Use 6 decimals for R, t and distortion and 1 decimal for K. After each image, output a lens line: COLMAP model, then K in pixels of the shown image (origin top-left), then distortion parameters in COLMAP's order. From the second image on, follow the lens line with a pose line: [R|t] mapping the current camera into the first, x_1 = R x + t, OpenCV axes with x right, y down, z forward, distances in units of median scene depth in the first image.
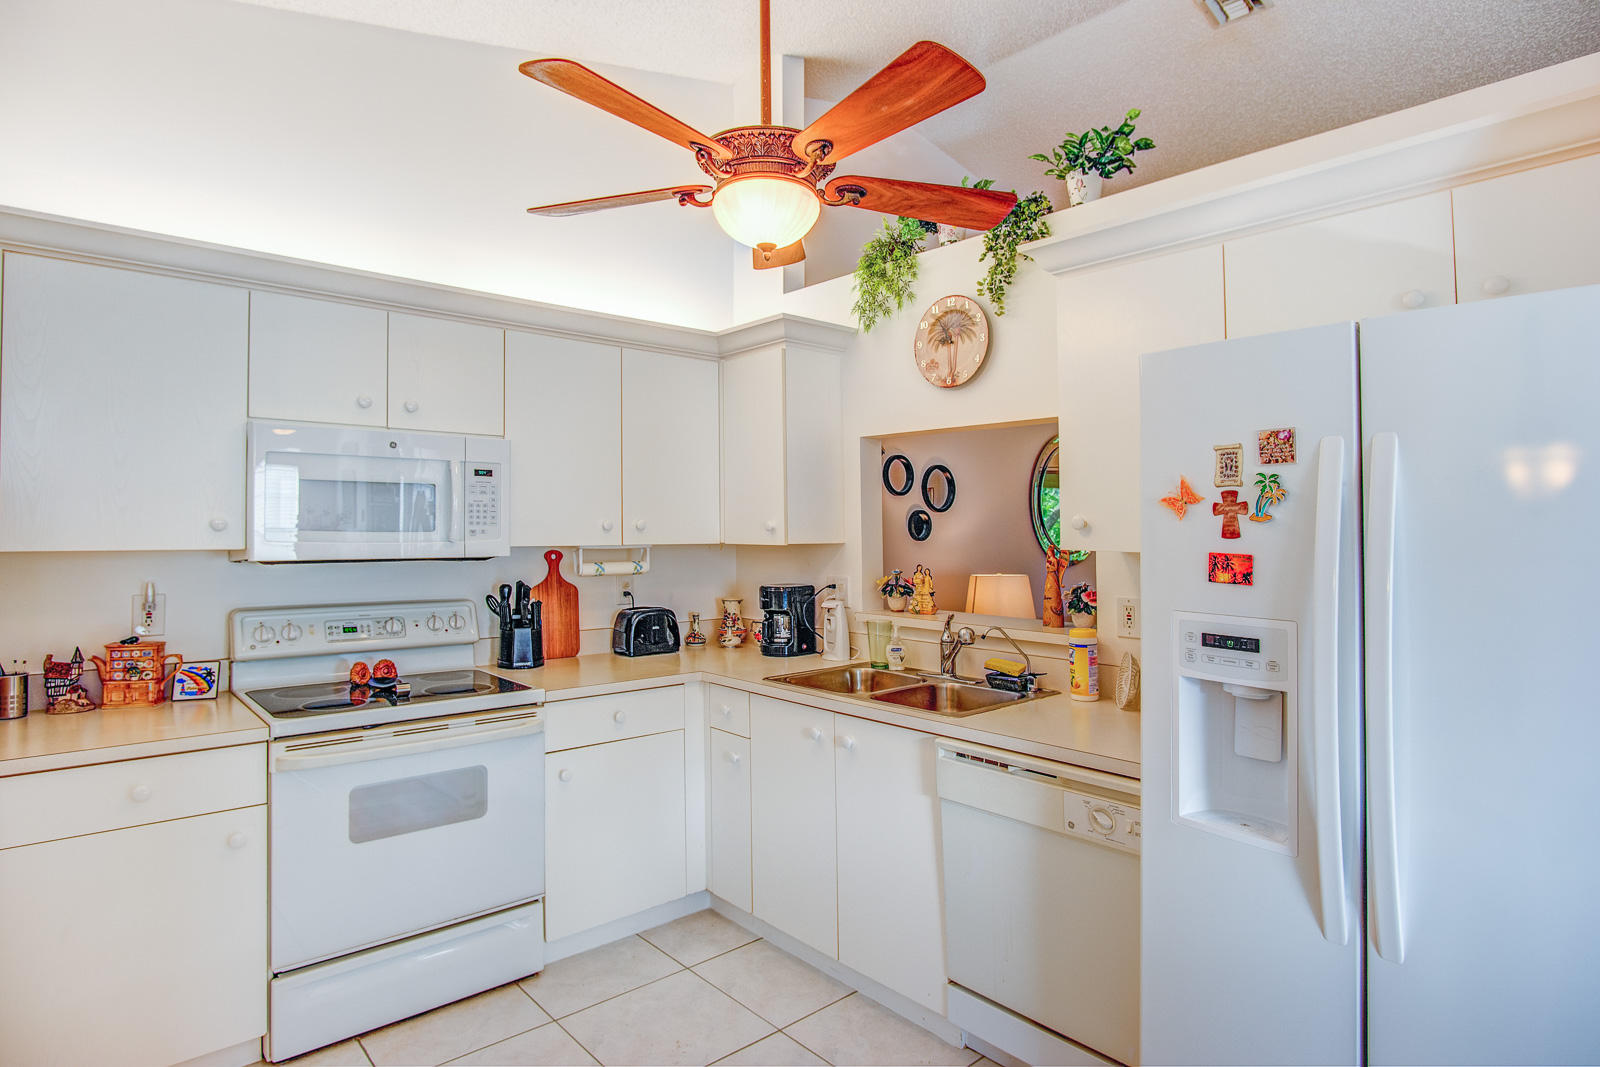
lens RADIAL K [[872.3, 0, 799.3], [0, 872.3, 514.1], [0, 0, 1]] dist [-0.024634, -0.000273]
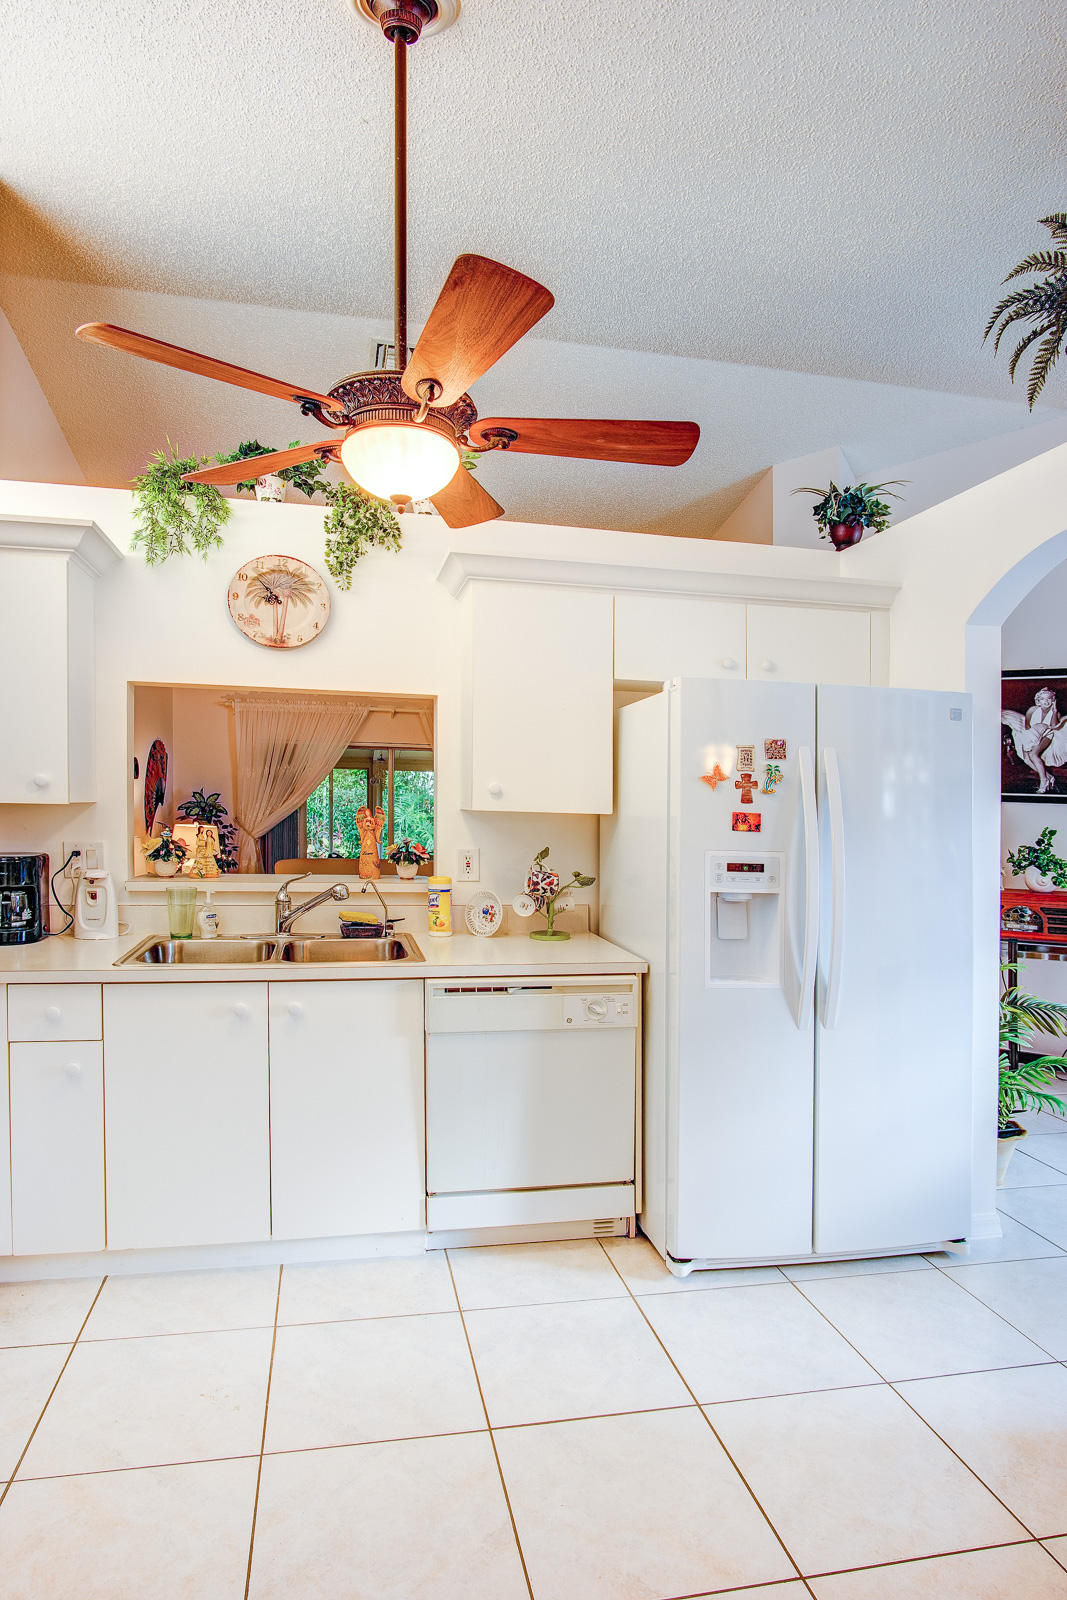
lens RADIAL K [[872.3, 0, 489.8], [0, 872.3, 800.8], [0, 0, 1]] dist [-0.024634, -0.000273]
pose [[0.529874, 0.010747, 0.848008, -1.003837], [-0.035577, 0.999321, 0.009566, 0.021915], [-0.847330, -0.035238, 0.529897, 0.482522]]
